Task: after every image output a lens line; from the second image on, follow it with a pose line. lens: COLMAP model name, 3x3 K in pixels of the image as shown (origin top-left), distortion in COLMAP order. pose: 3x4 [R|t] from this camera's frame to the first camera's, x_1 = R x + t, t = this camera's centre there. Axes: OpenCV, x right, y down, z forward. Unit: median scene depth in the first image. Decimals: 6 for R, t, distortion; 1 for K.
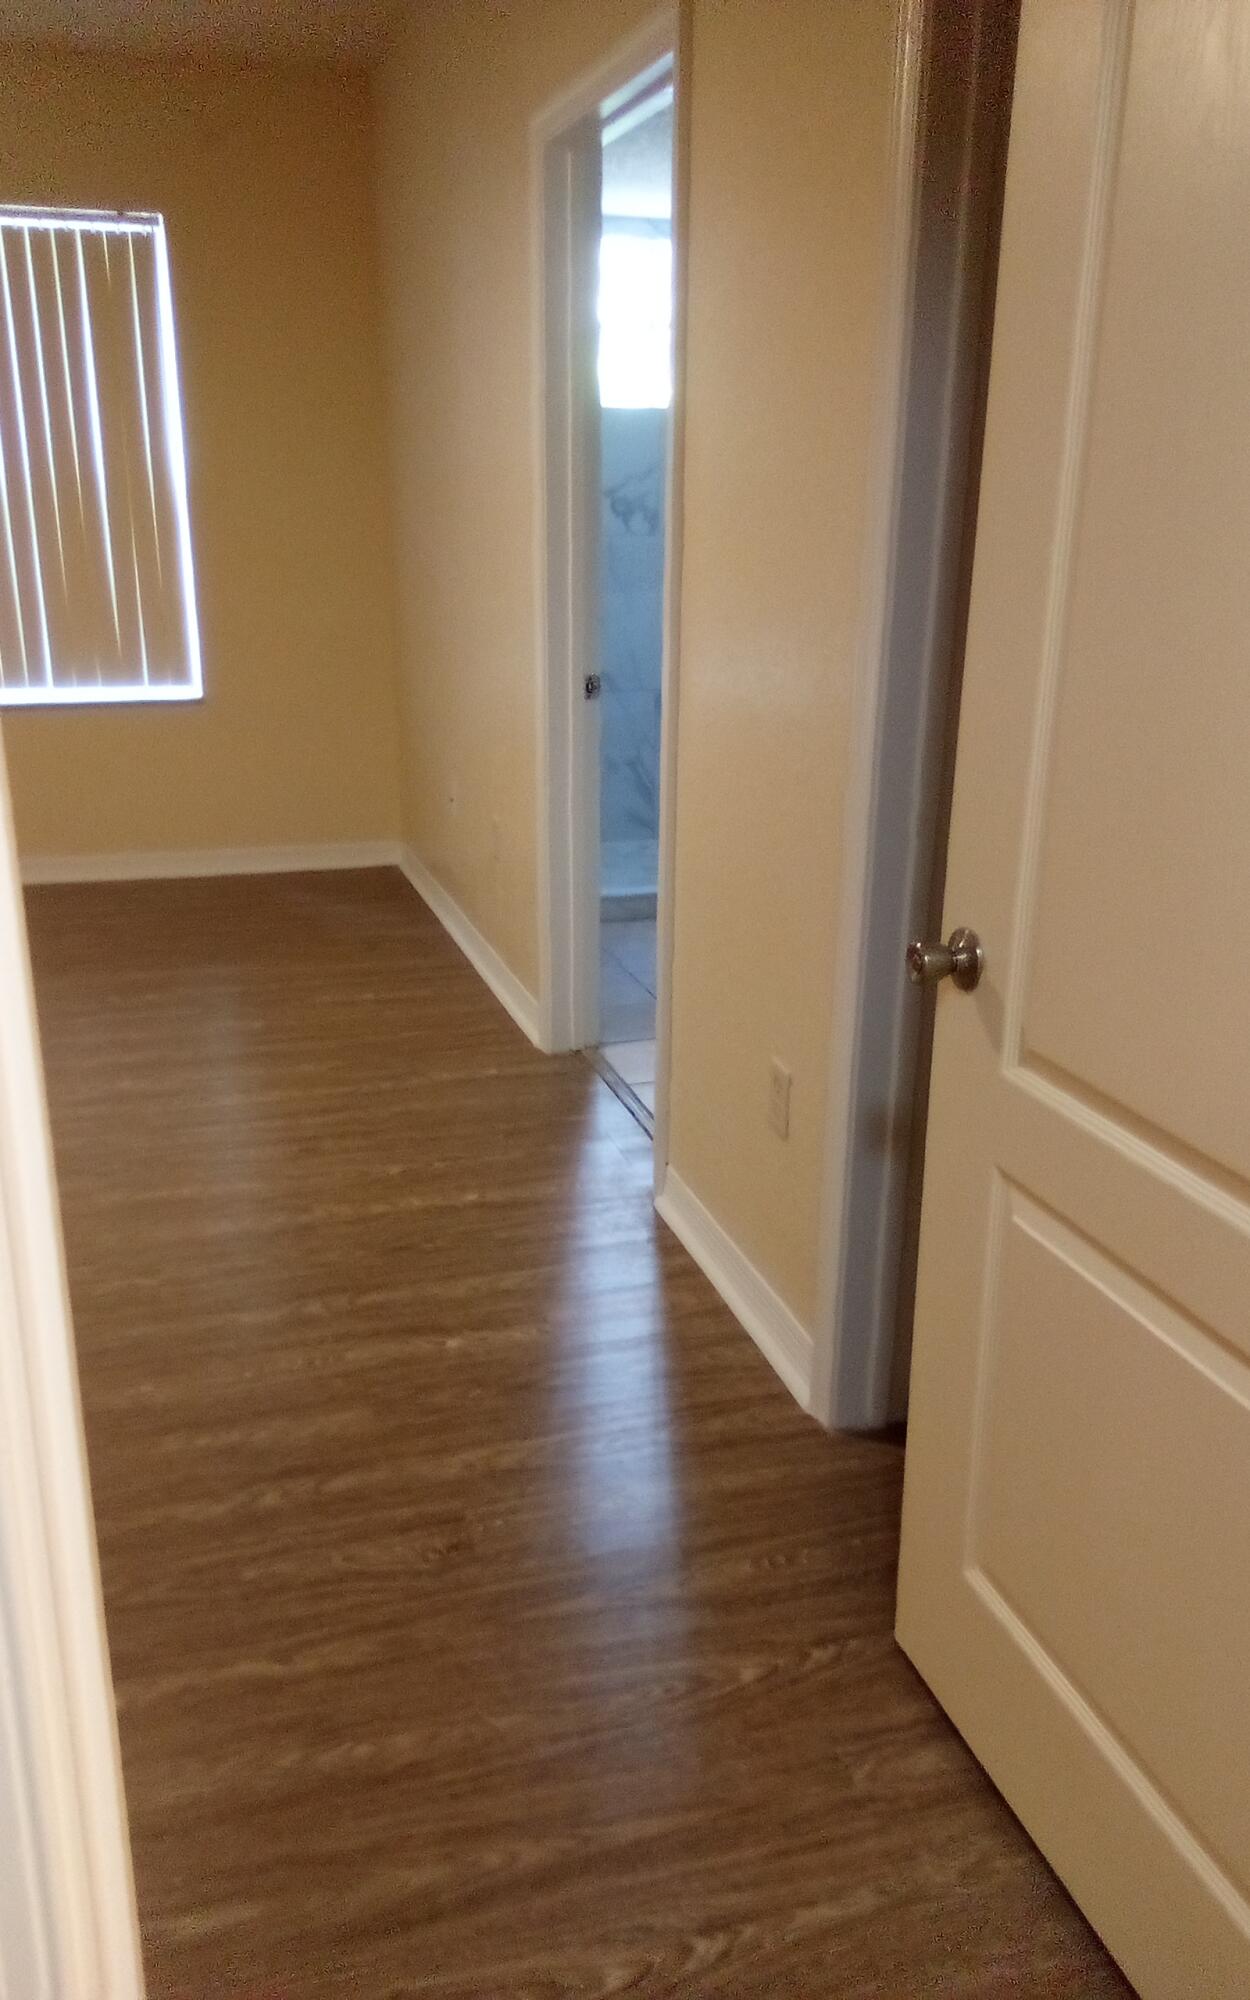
lens RADIAL K [[1581.3, 0, 599.2], [0, 1581.3, 1030.2], [0, 0, 1]] dist [0.161945, -0.229661]
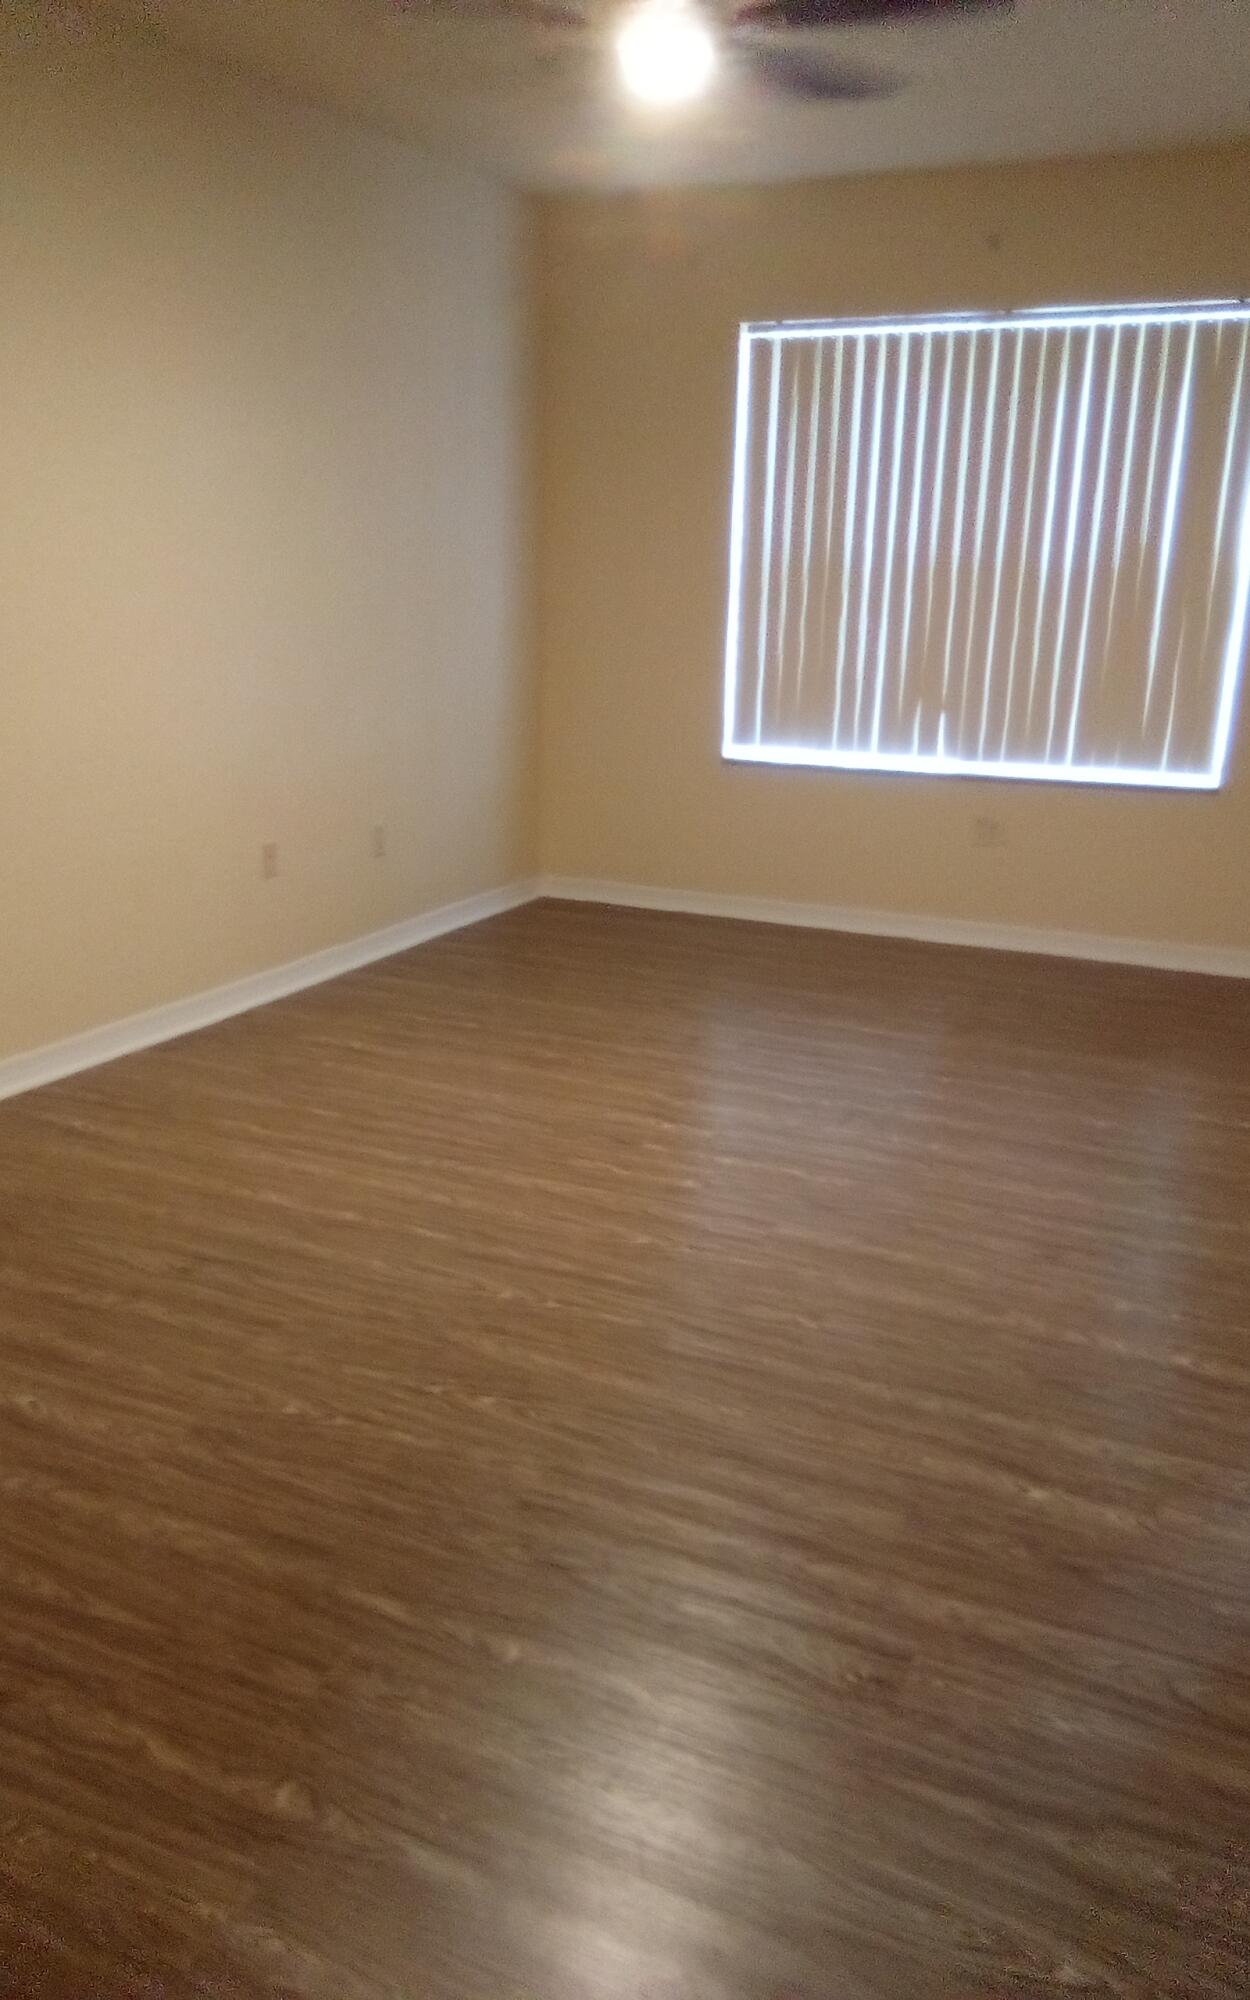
lens RADIAL K [[1581.3, 0, 599.2], [0, 1581.3, 1030.2], [0, 0, 1]] dist [0.161945, -0.229661]
pose [[0.737441, 0.205016, -0.643544, 0.258153], [-0.235563, 0.971059, 0.039421, -0.038103], [0.633002, 0.122524, 0.764393, 0.101661]]
